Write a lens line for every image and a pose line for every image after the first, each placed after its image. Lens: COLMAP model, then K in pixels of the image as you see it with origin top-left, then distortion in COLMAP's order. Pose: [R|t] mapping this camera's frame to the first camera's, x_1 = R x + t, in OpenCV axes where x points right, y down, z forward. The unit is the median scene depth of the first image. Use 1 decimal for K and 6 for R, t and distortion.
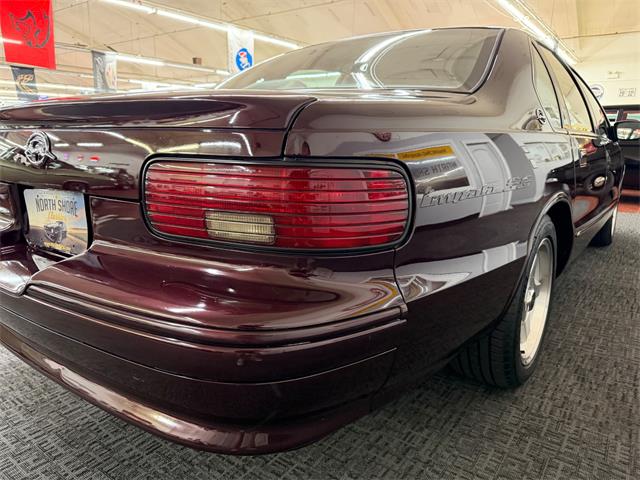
lens RADIAL K [[454.4, 0, 314.2], [0, 454.4, 235.7], [0, 0, 1]] dist [0.024806, -0.043783]
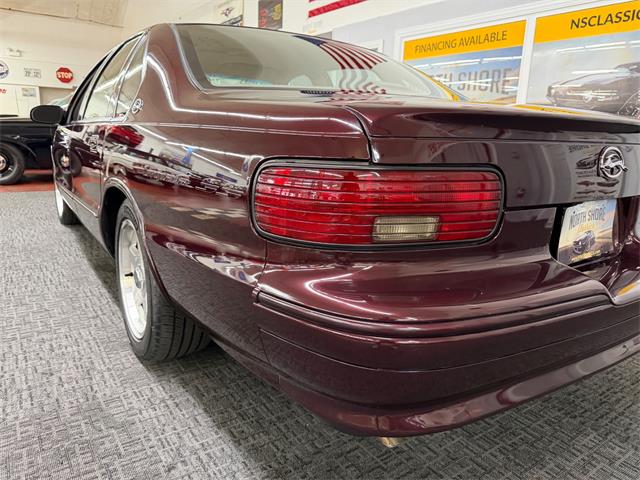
lens RADIAL K [[454.4, 0, 316.5], [0, 454.4, 235.3], [0, 0, 1]] dist [0.024806, -0.043783]
pose [[0.304929, -0.190188, 0.933192, -1.405375], [0.144785, 0.977726, 0.151954, -0.220179], [-0.941305, 0.088777, 0.325673, 1.018432]]
